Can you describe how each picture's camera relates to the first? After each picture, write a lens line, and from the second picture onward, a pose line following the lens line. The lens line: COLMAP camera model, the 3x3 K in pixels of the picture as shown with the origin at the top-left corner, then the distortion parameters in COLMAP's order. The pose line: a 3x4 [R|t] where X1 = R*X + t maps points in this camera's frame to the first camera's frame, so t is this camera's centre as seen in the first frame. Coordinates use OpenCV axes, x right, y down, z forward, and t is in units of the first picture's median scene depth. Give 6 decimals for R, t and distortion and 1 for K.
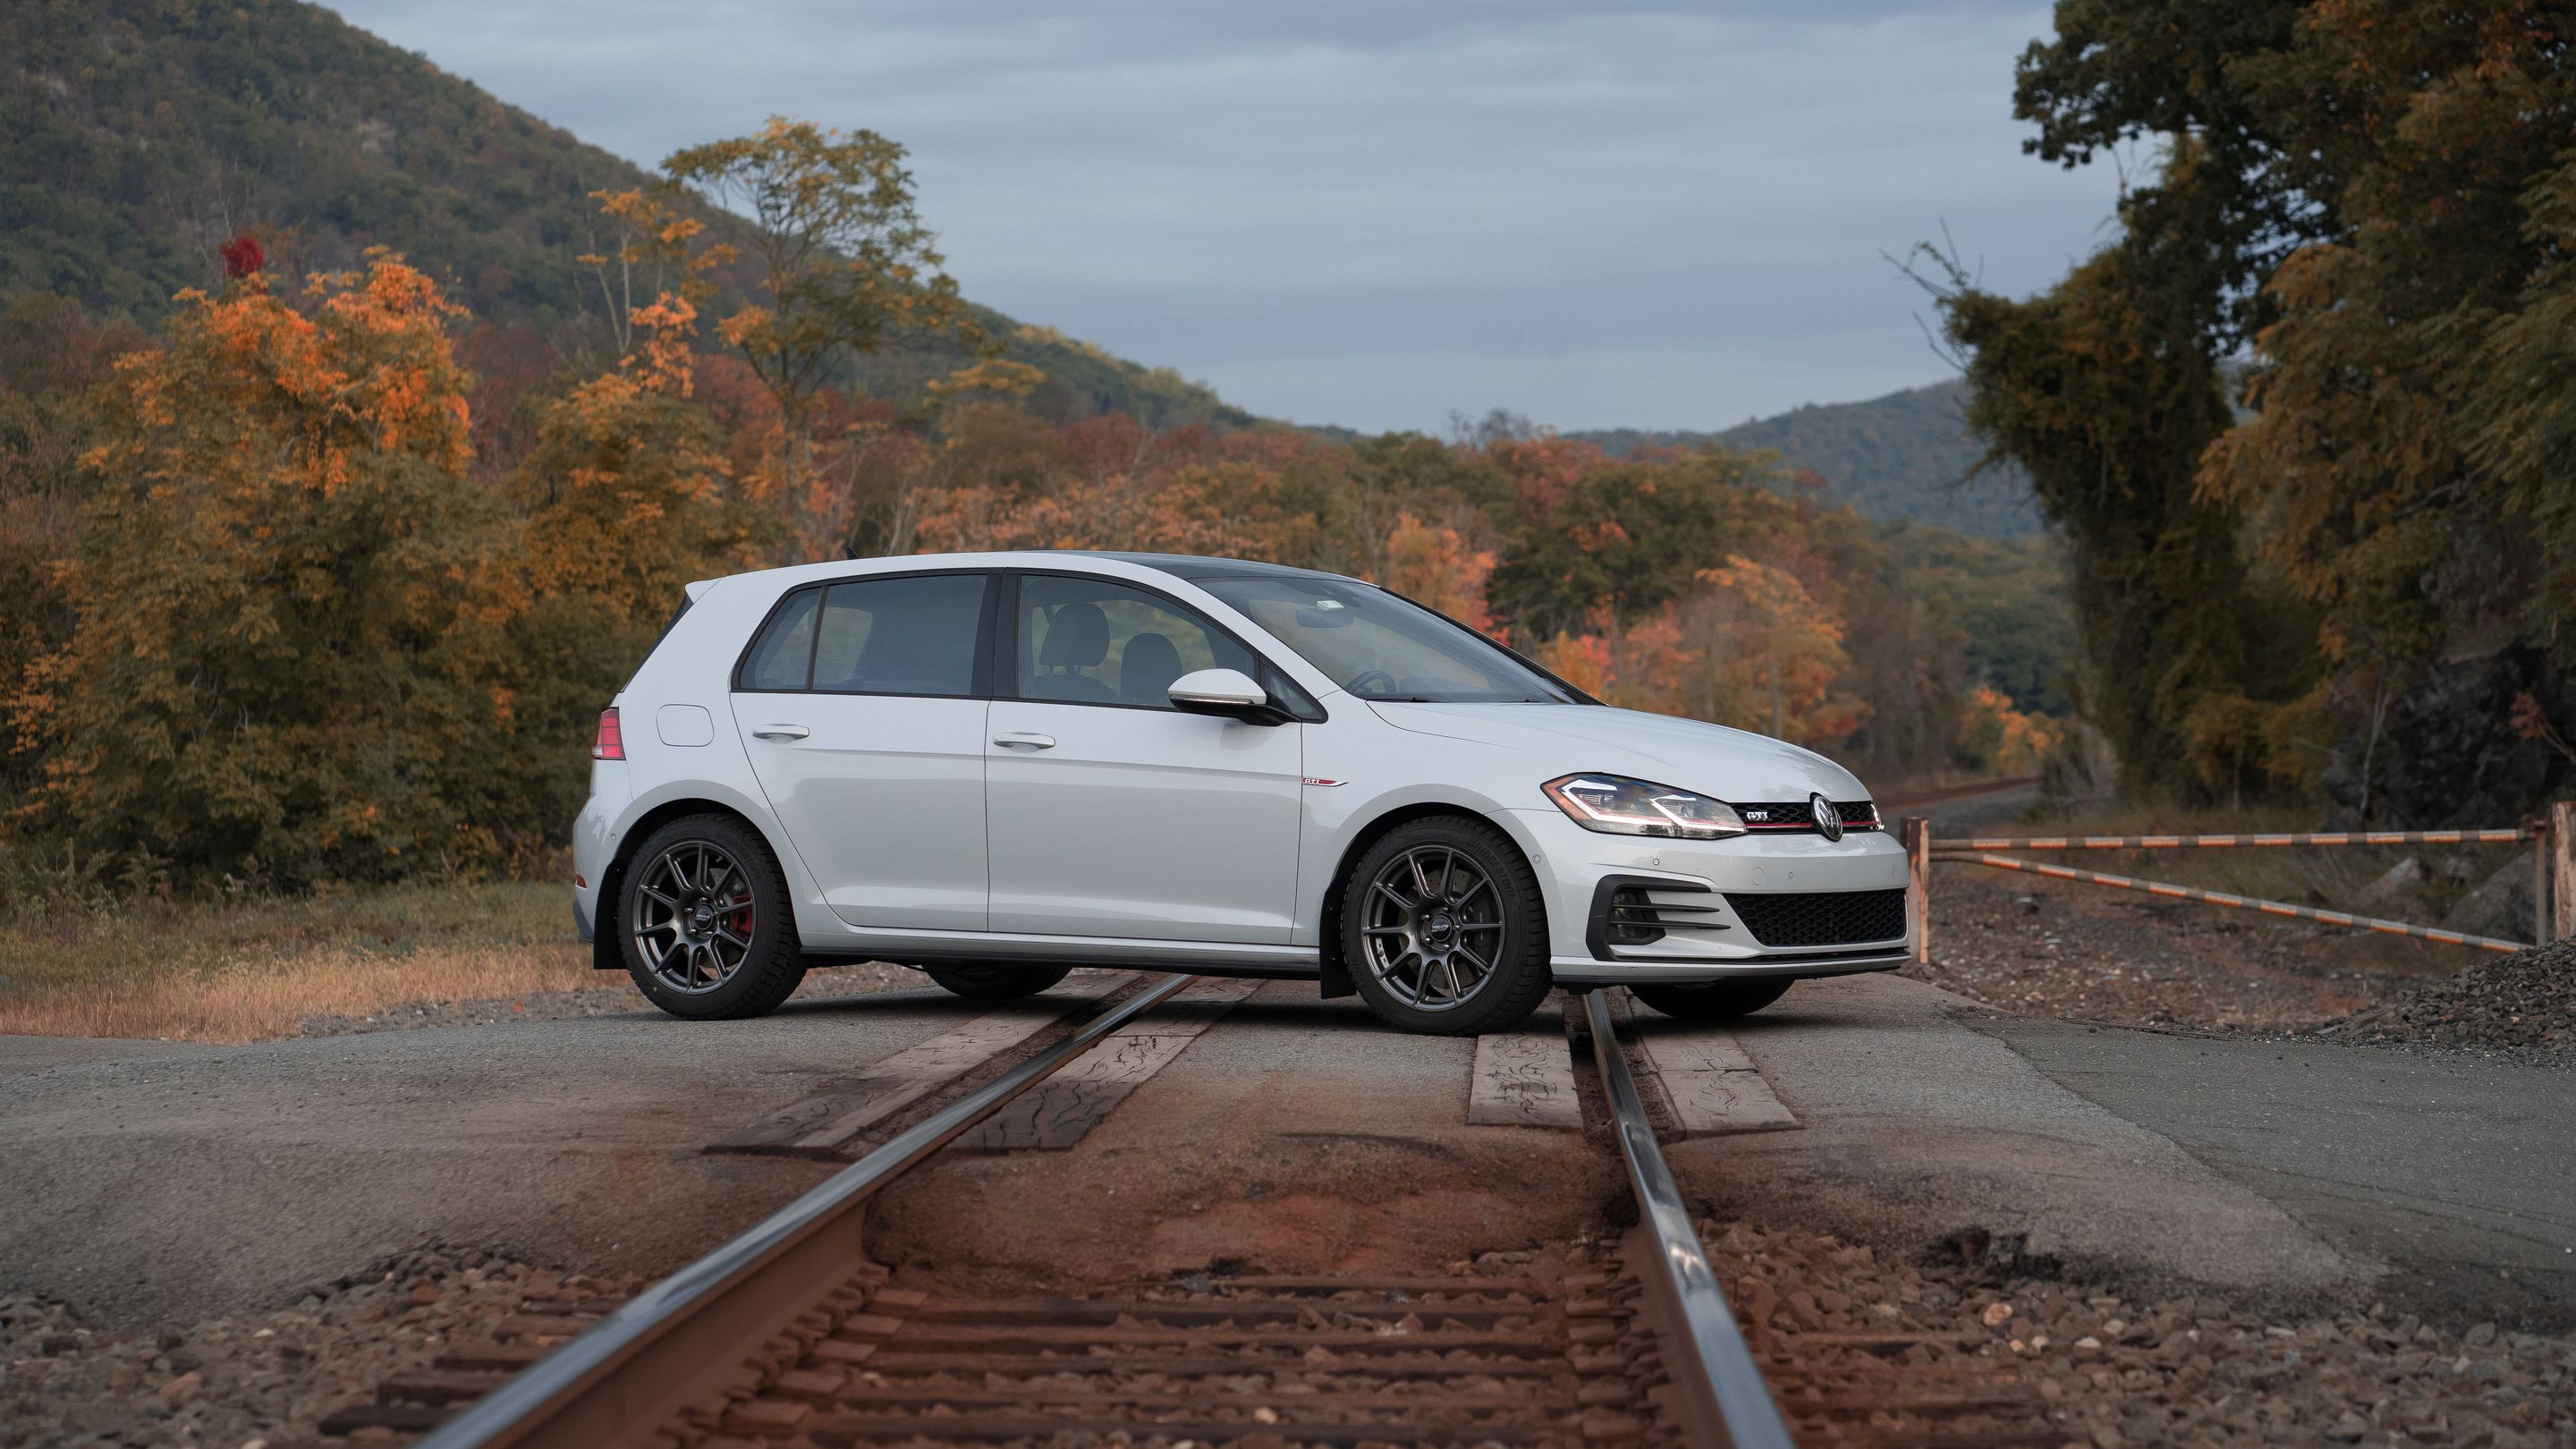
lens RADIAL K [[6327.9, 0, 1286.9], [0, 6327.9, 724.5], [0, 0, 1]] dist [0.040338, 0.000000]
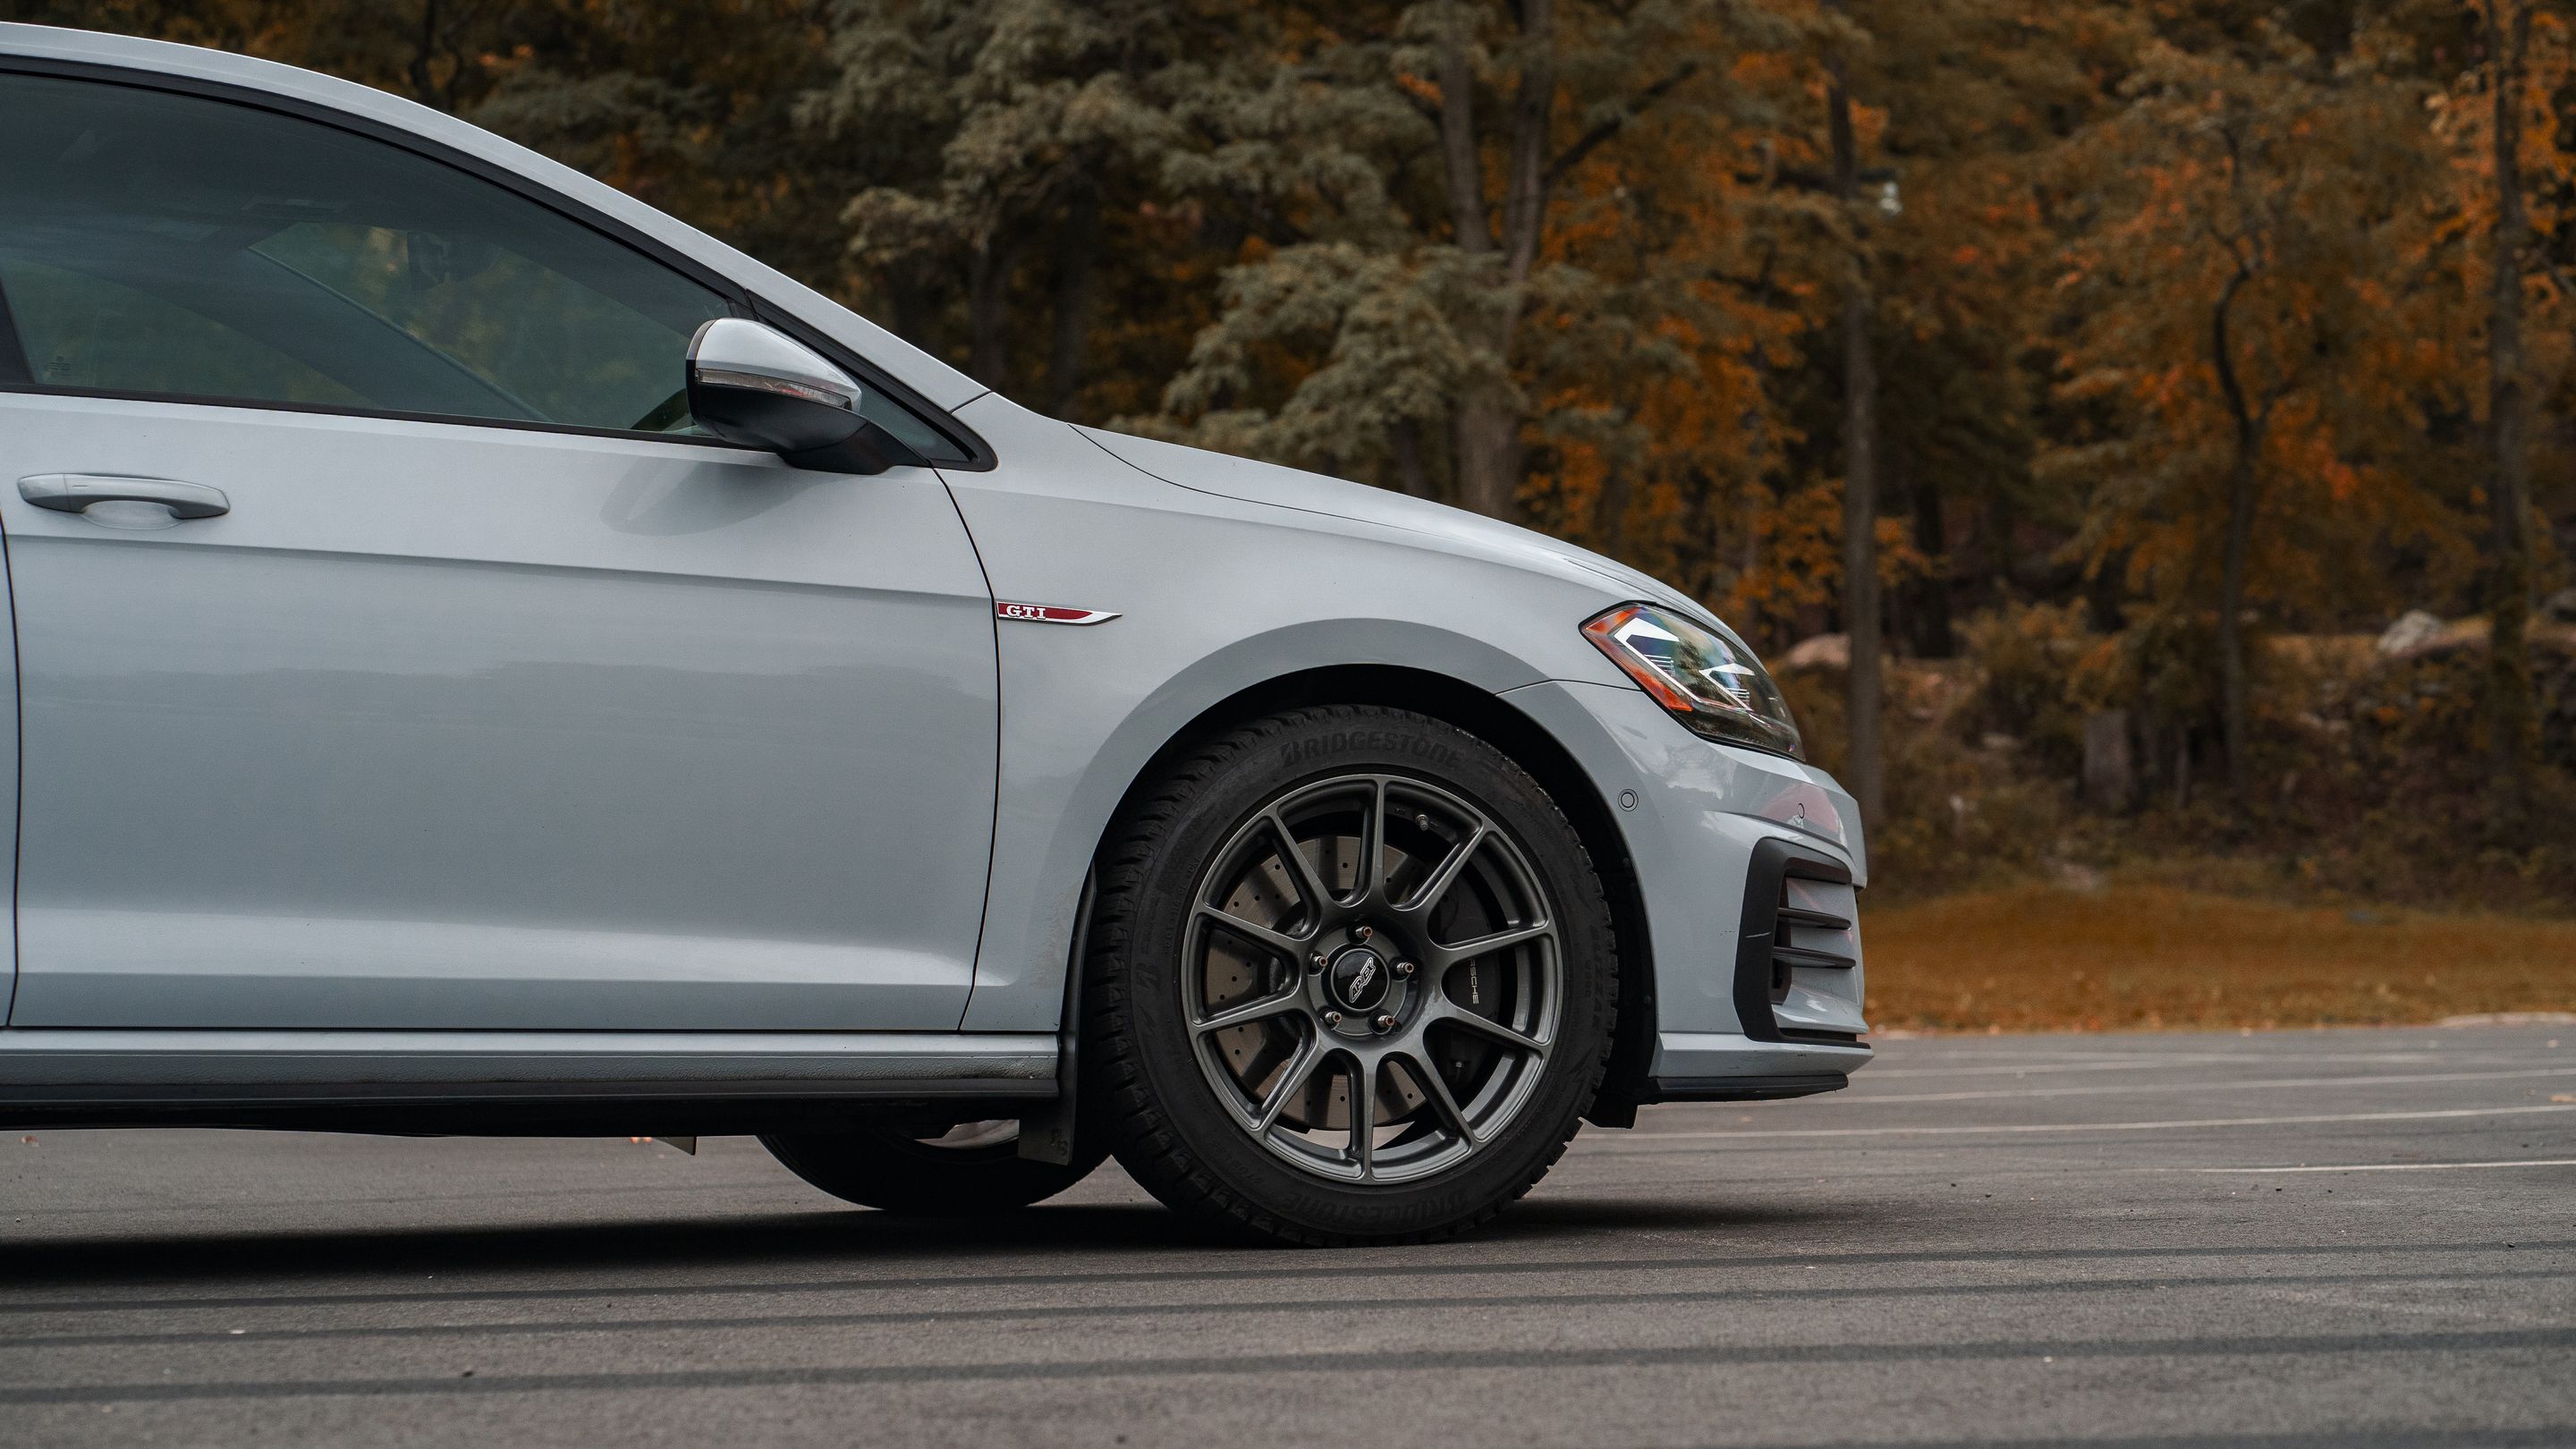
lens RADIAL K [[6327.9, 0, 1275.2], [0, 6327.9, 726.4], [0, 0, 1]] dist [0.040338, 0.000000]
pose [[0.616873, 0.016040, 0.786899, -0.297119], [0.006983, 0.999641, -0.025851, 0.026469], [-0.787032, 0.021442, 0.616540, 0.750264]]
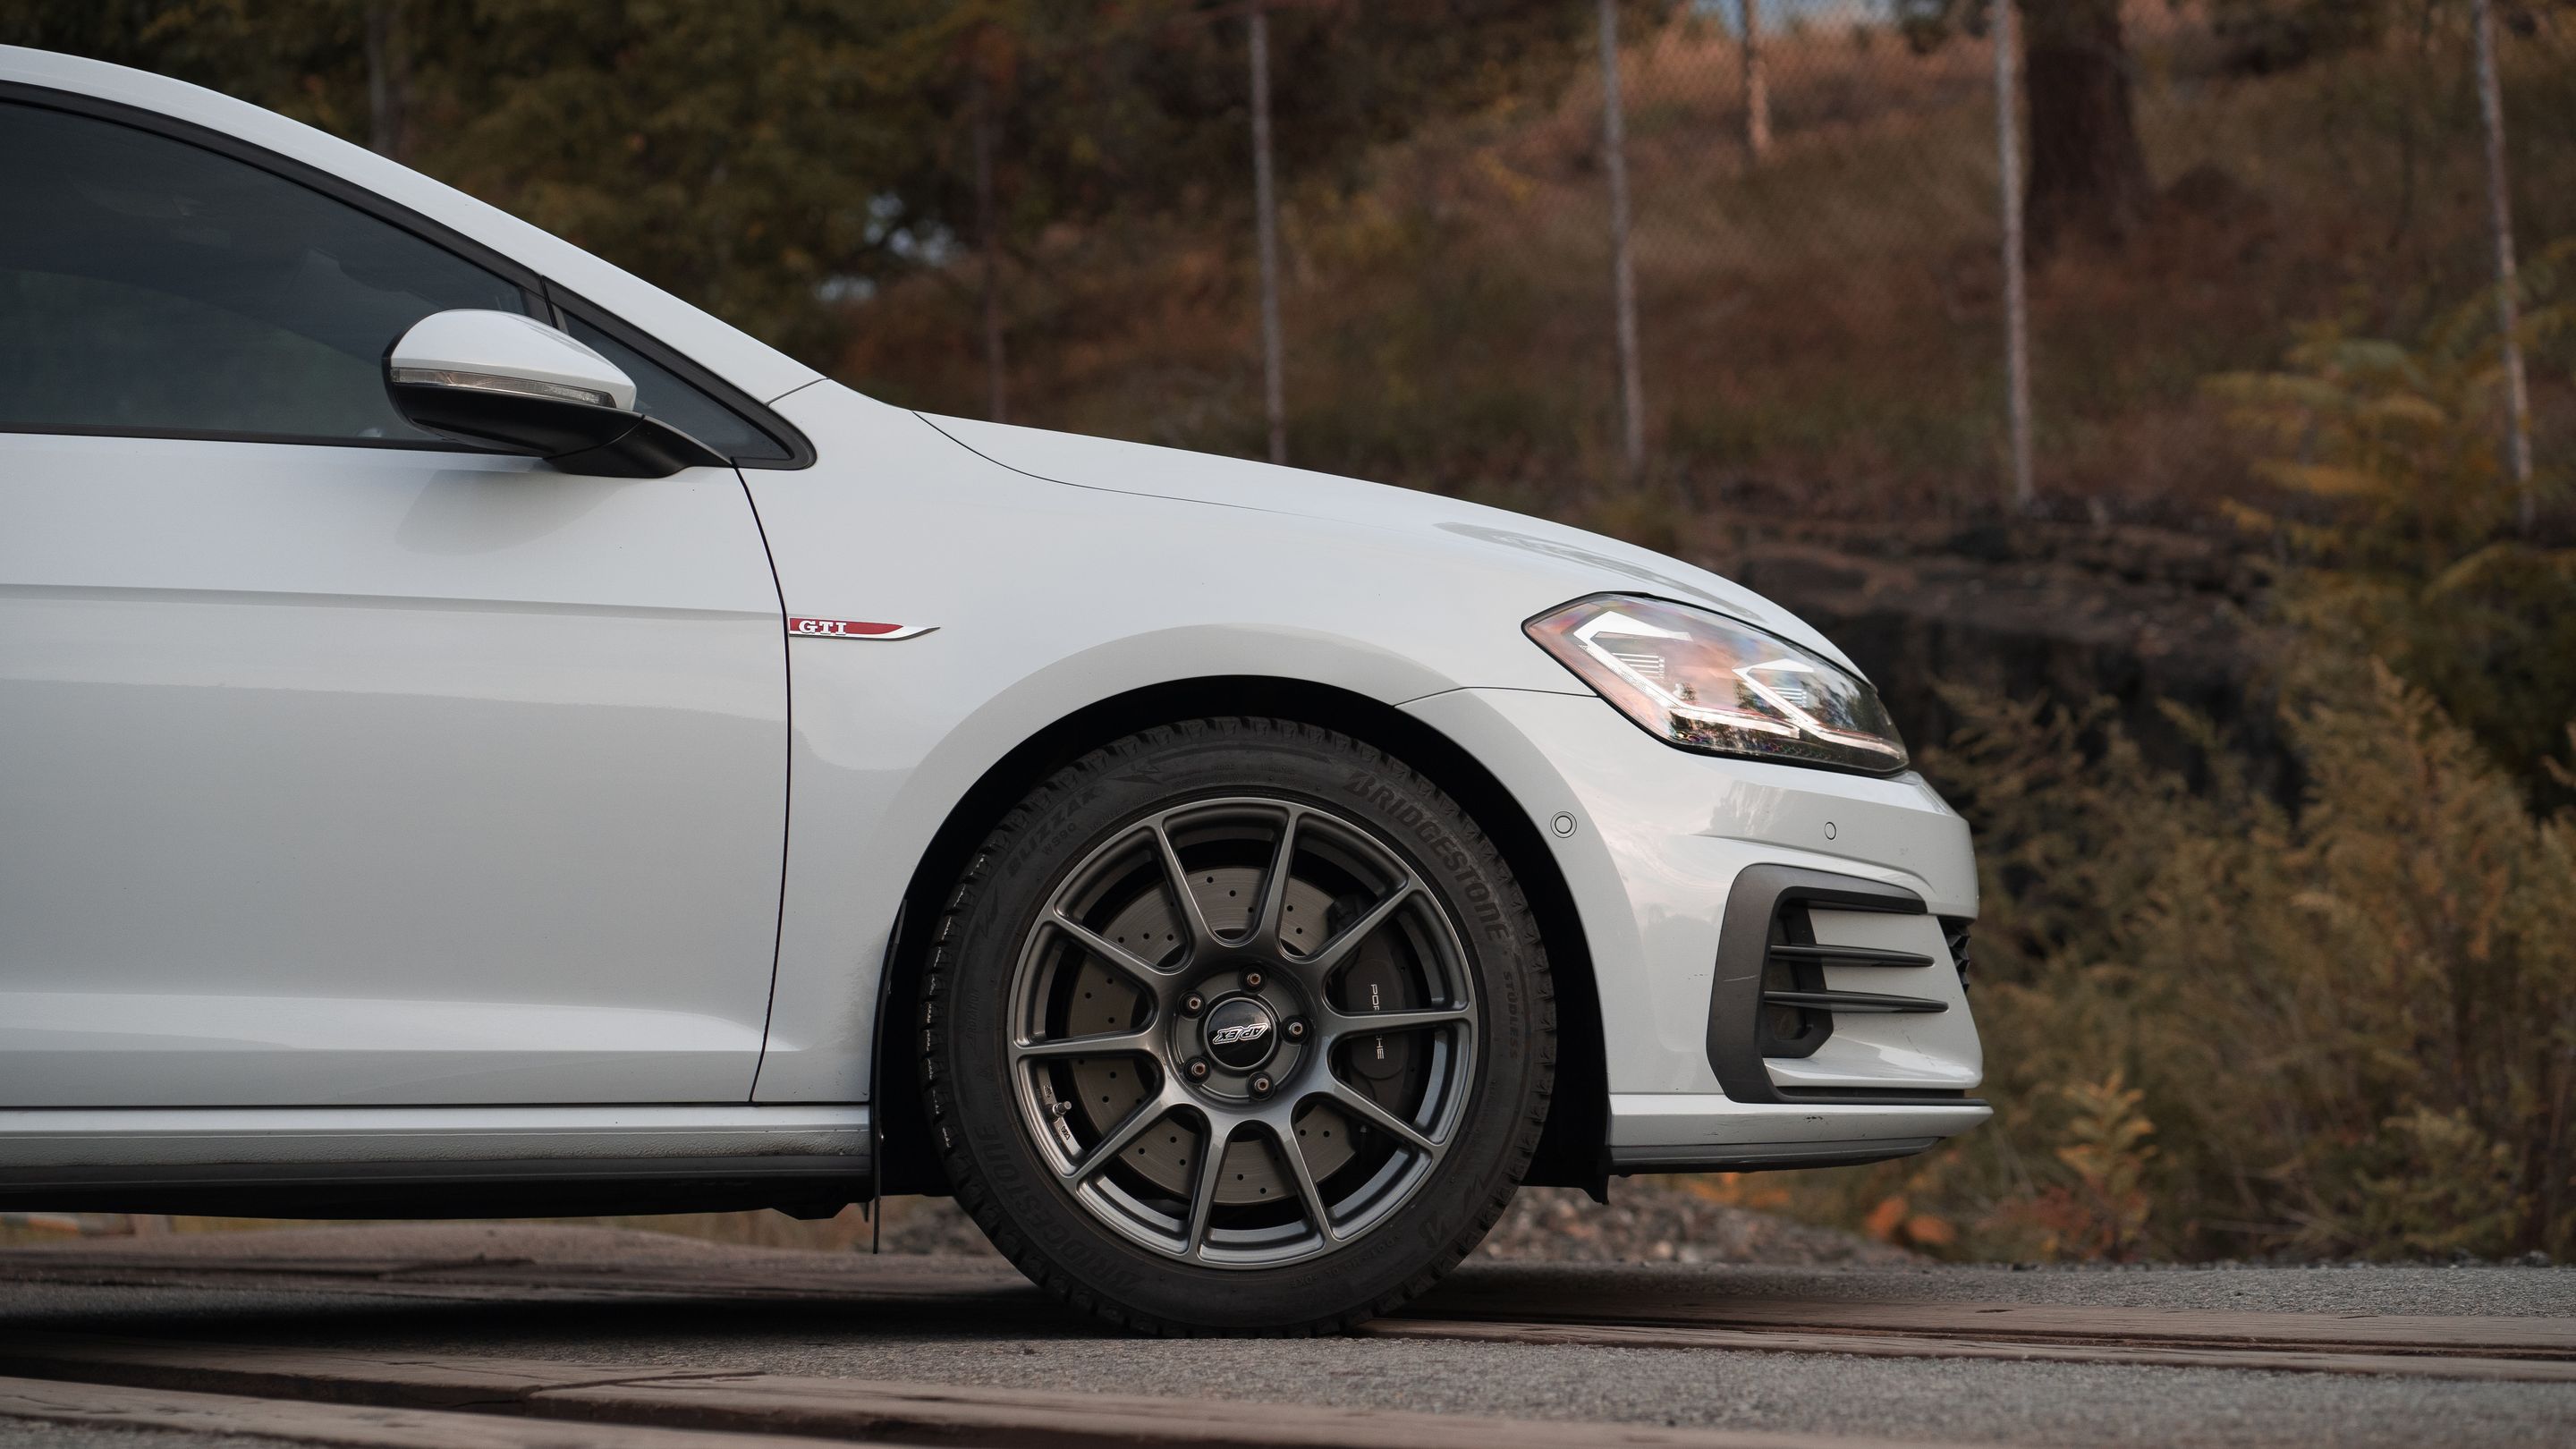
lens RADIAL K [[6327.9, 0, 1314.7], [0, 6327.9, 709.5], [0, 0, 1]] dist [0.040338, 0.000000]
pose [[0.808313, 0.001715, 0.588750, -0.179510], [0.024408, 0.999038, -0.036422, 0.026915], [-0.588247, 0.043811, 0.807494, 0.708249]]
